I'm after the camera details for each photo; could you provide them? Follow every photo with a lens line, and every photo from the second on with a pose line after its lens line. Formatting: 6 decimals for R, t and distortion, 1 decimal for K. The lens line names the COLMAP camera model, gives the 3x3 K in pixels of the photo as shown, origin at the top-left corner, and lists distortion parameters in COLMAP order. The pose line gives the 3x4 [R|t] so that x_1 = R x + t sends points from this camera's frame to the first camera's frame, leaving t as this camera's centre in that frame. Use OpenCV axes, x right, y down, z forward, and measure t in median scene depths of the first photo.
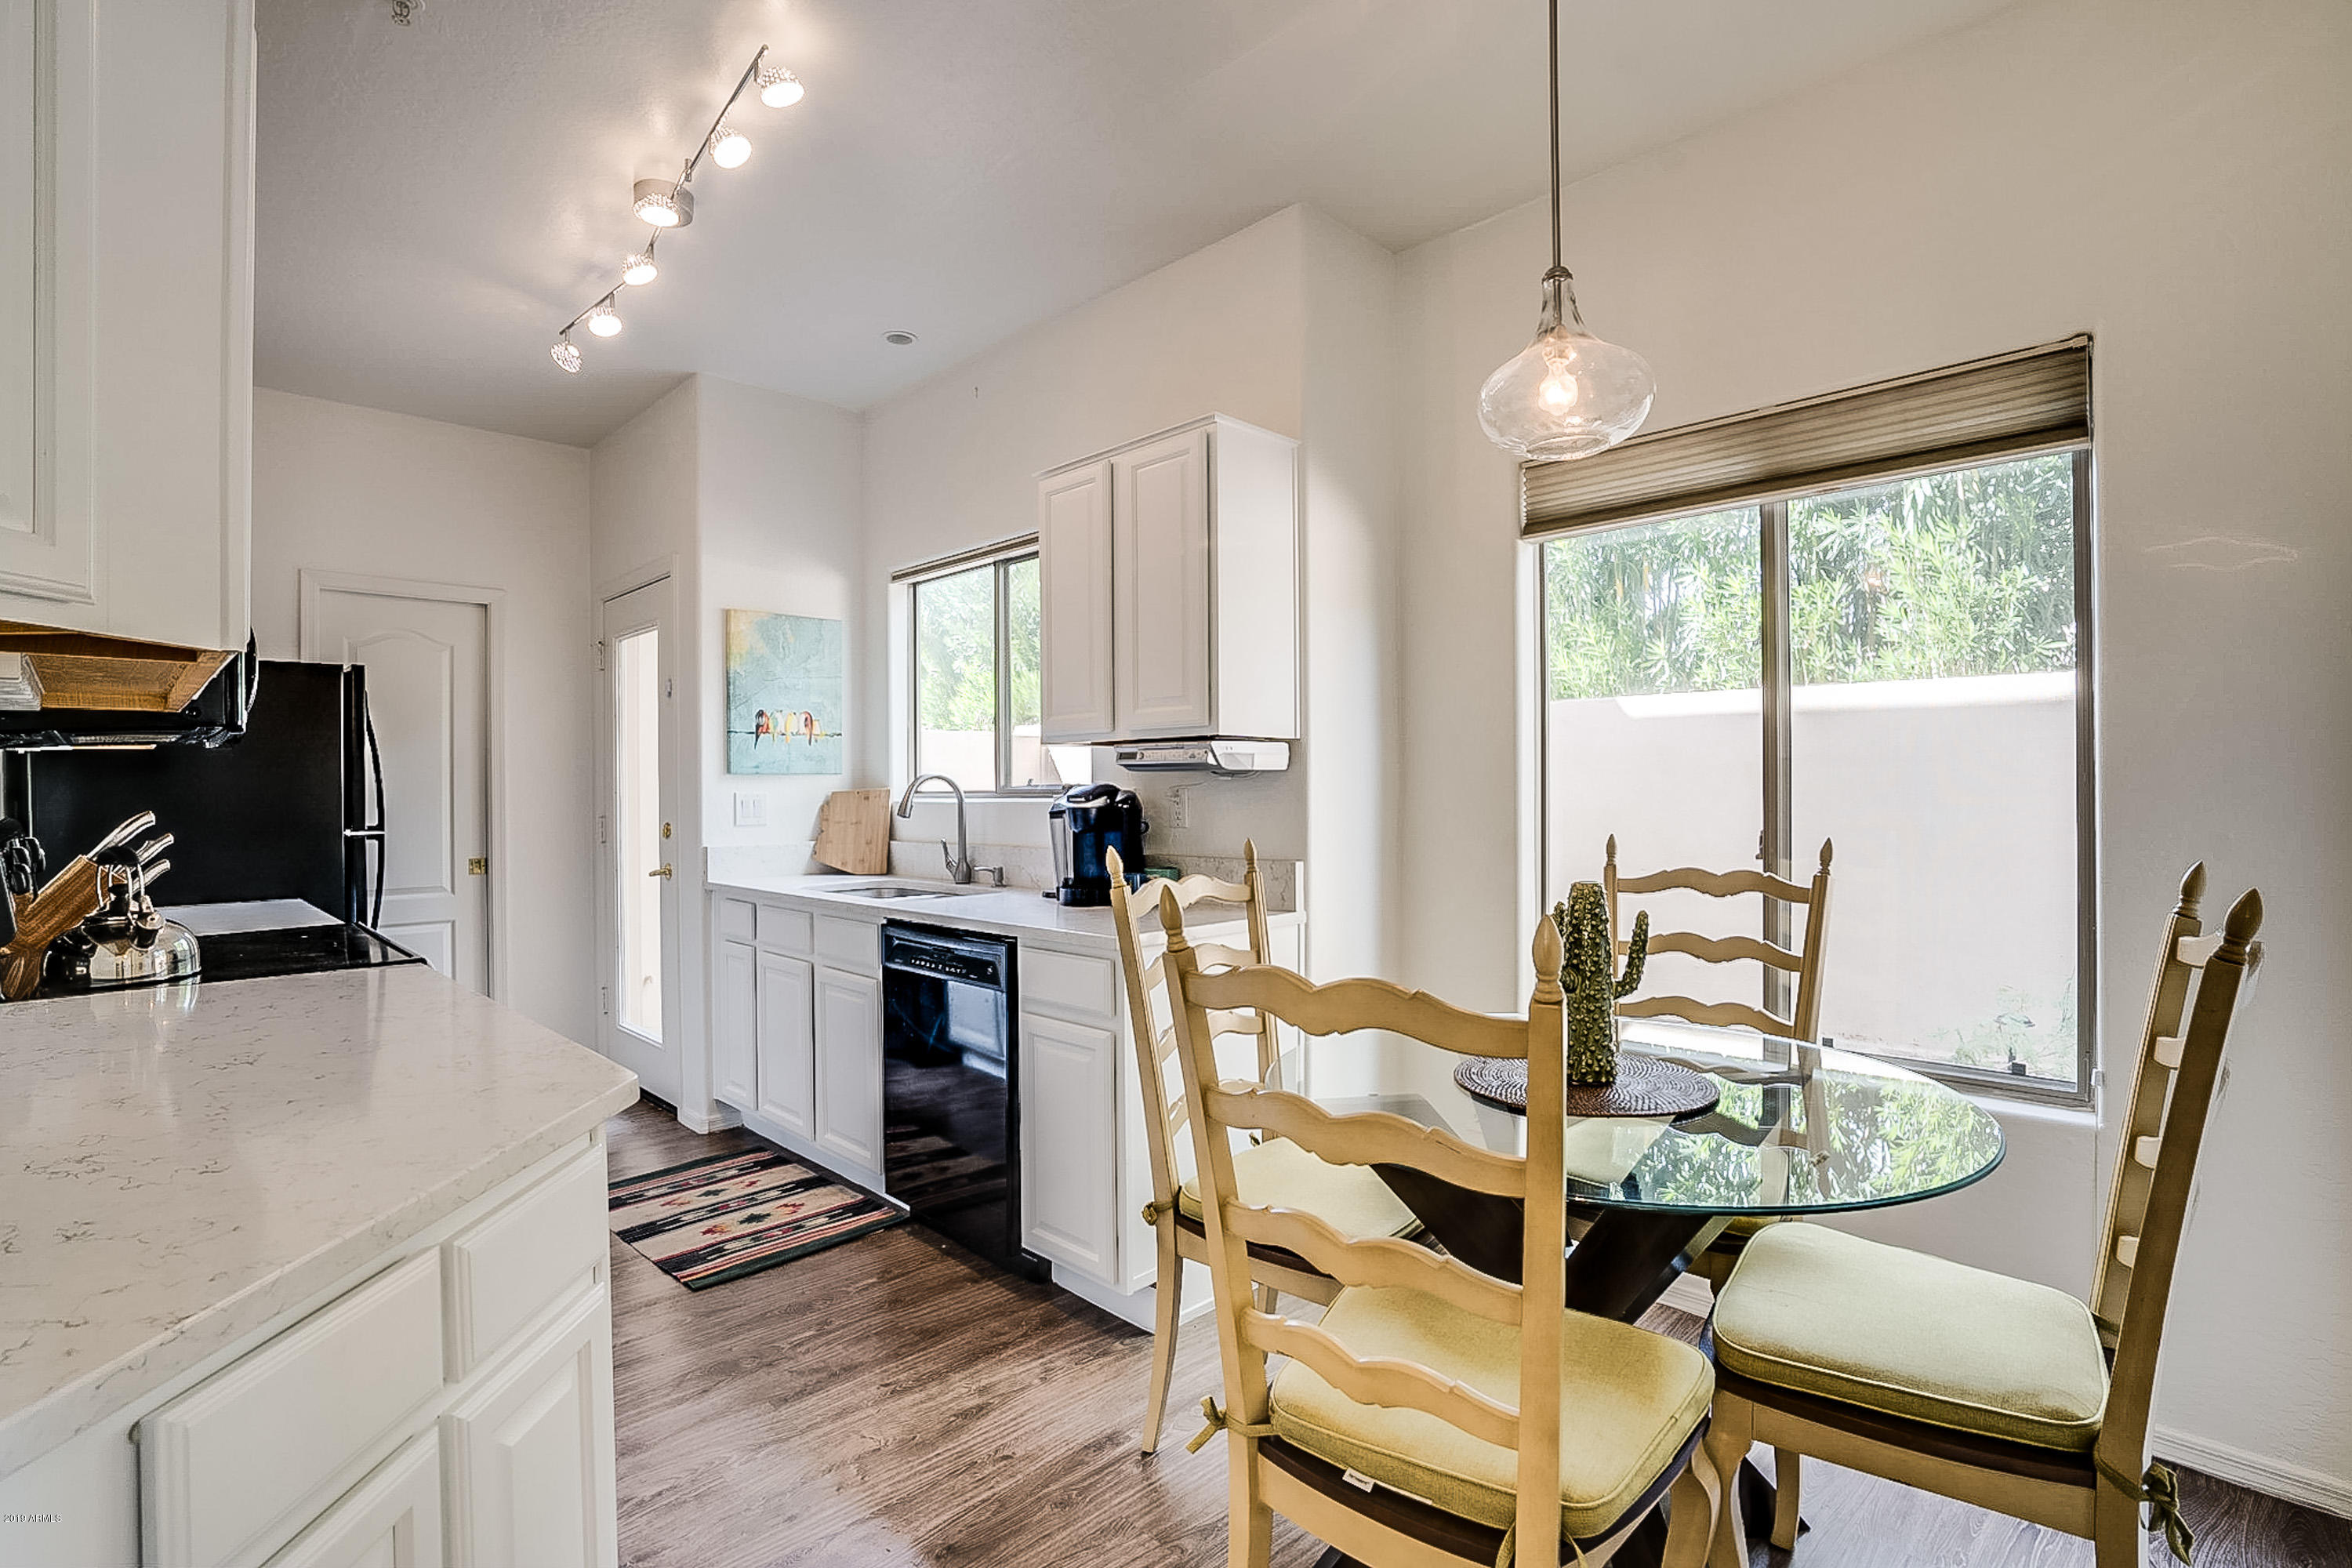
lens RADIAL K [[1080.8, 0, 1180.9], [0, 1080.8, 787.3], [0, 0, 1]] dist [-0.016510, 0.000419]
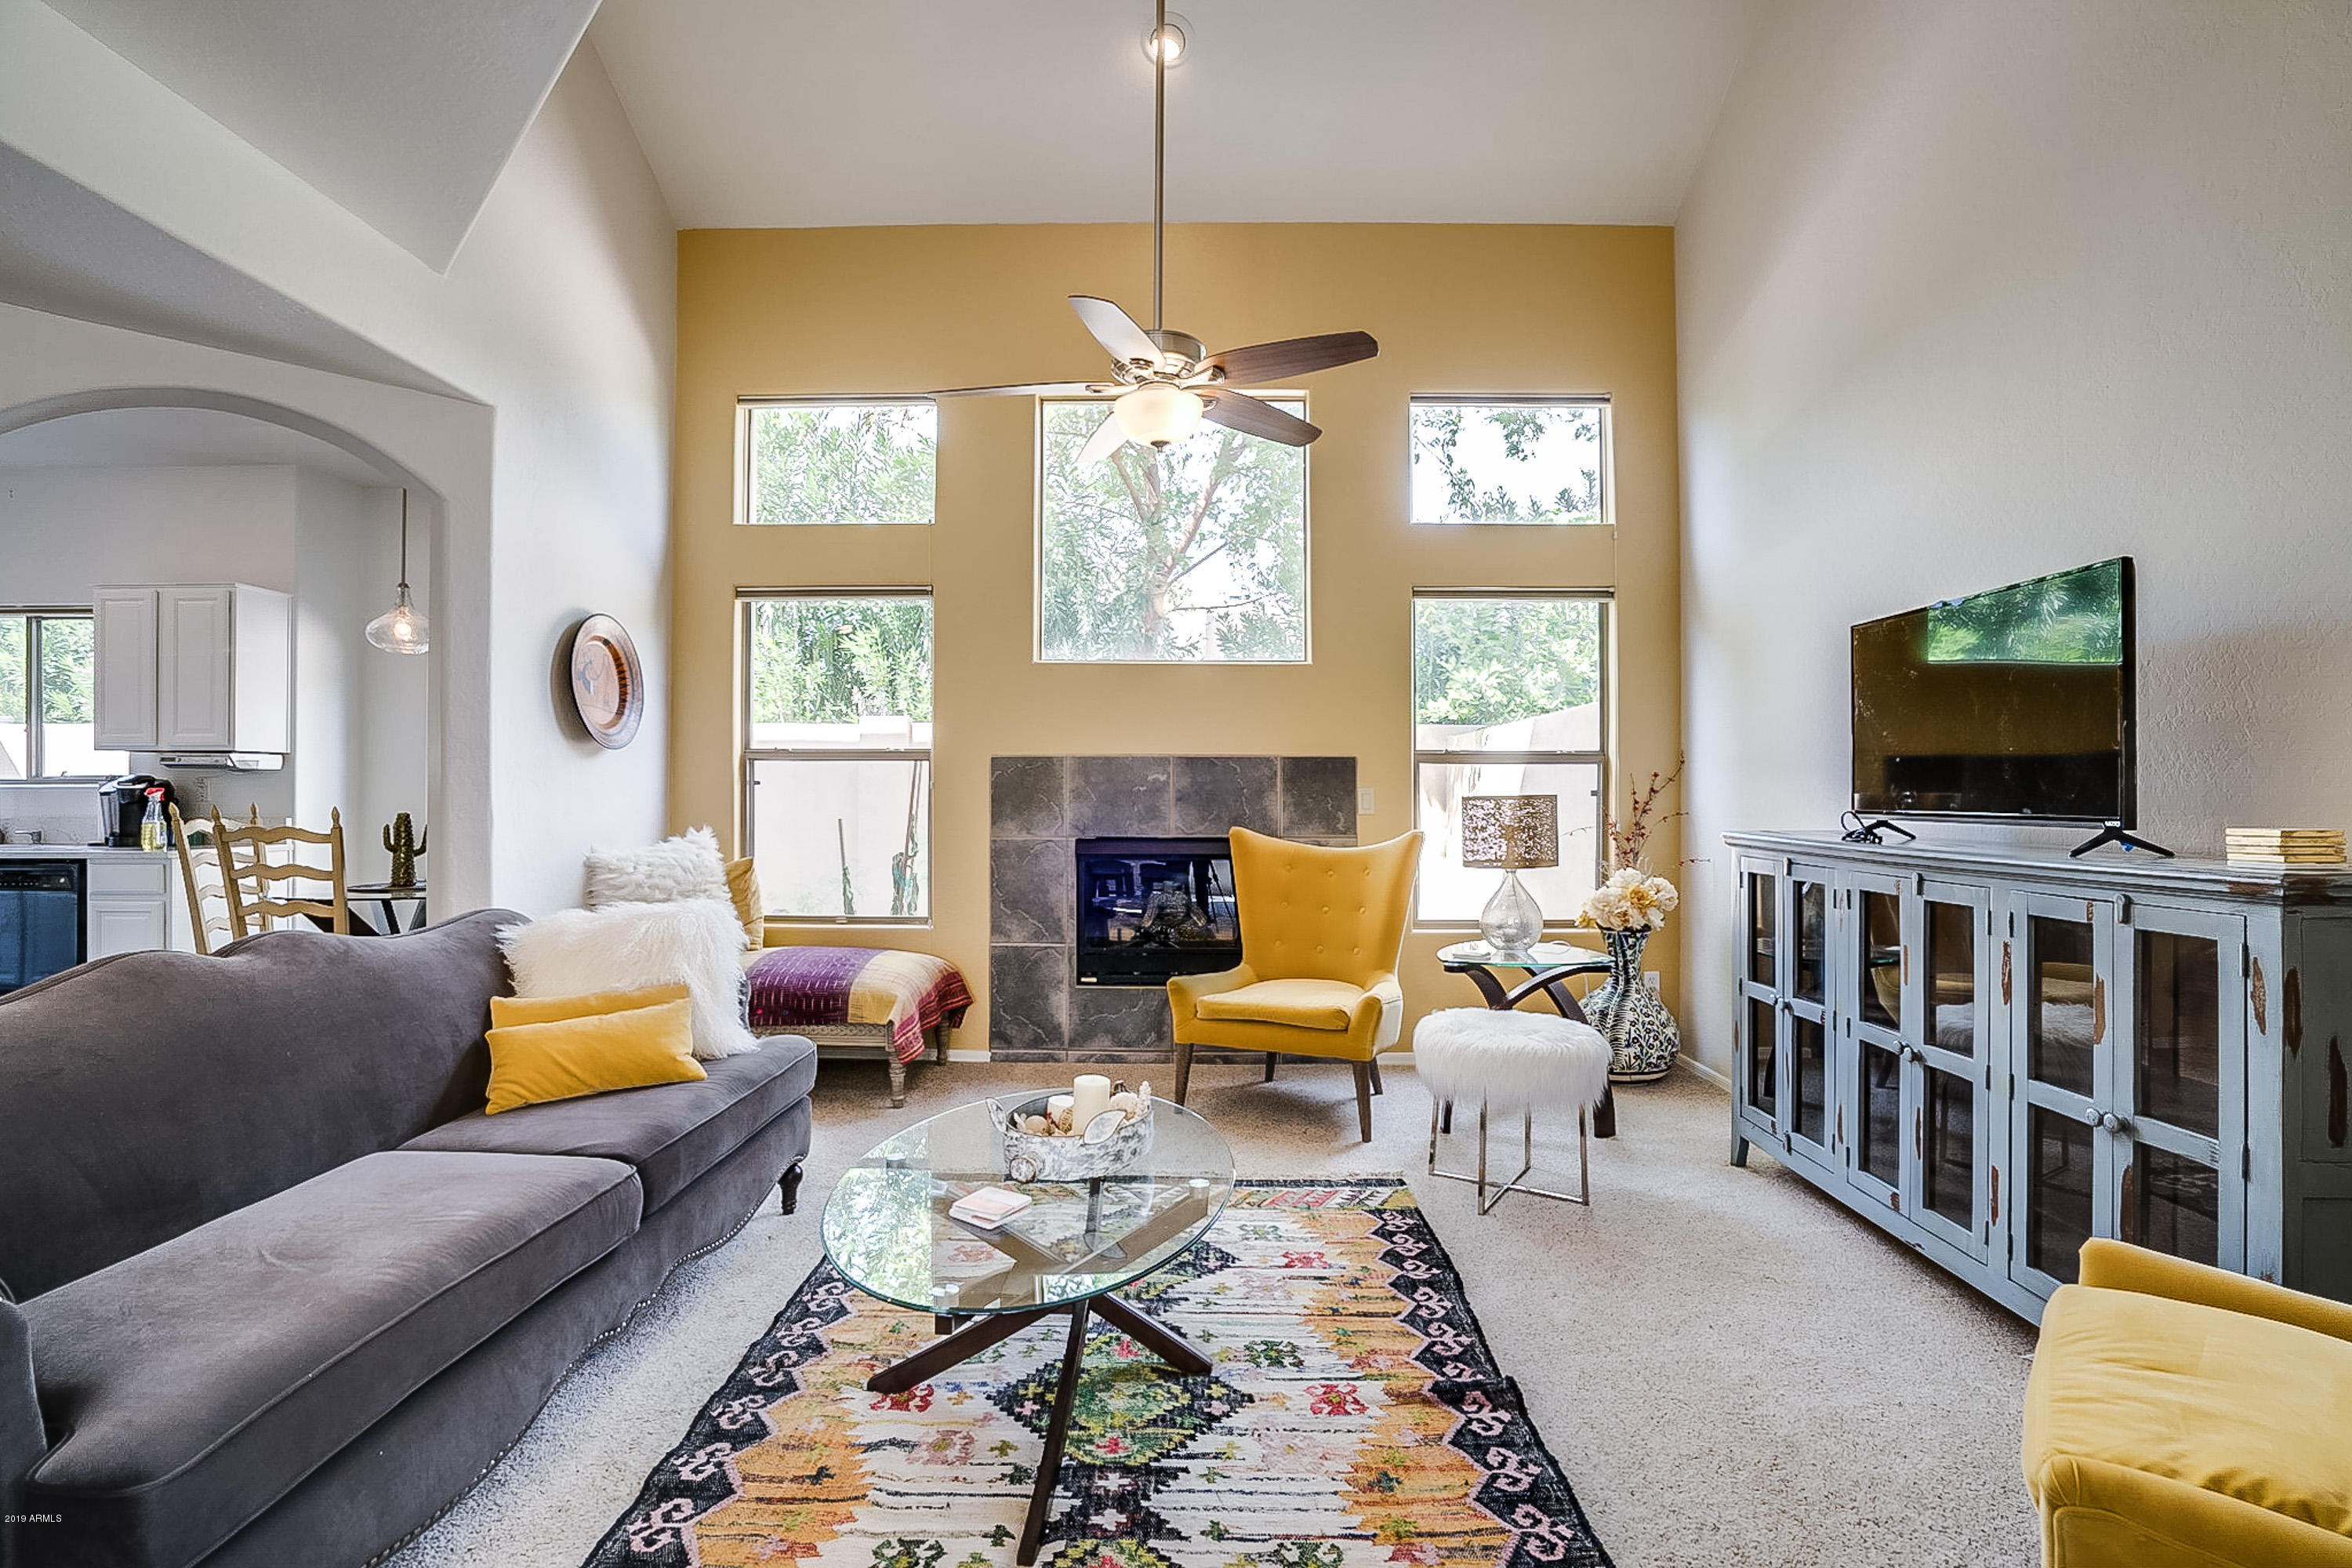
lens RADIAL K [[1080.8, 0, 1175.5], [0, 1080.8, 778.8], [0, 0, 1]] dist [-0.016510, 0.000419]
pose [[0.724085, 0.013065, 0.689587, -0.056232], [-0.005928, 0.999902, -0.012720, 0.015048], [-0.689686, 0.005123, 0.724091, -1.403191]]
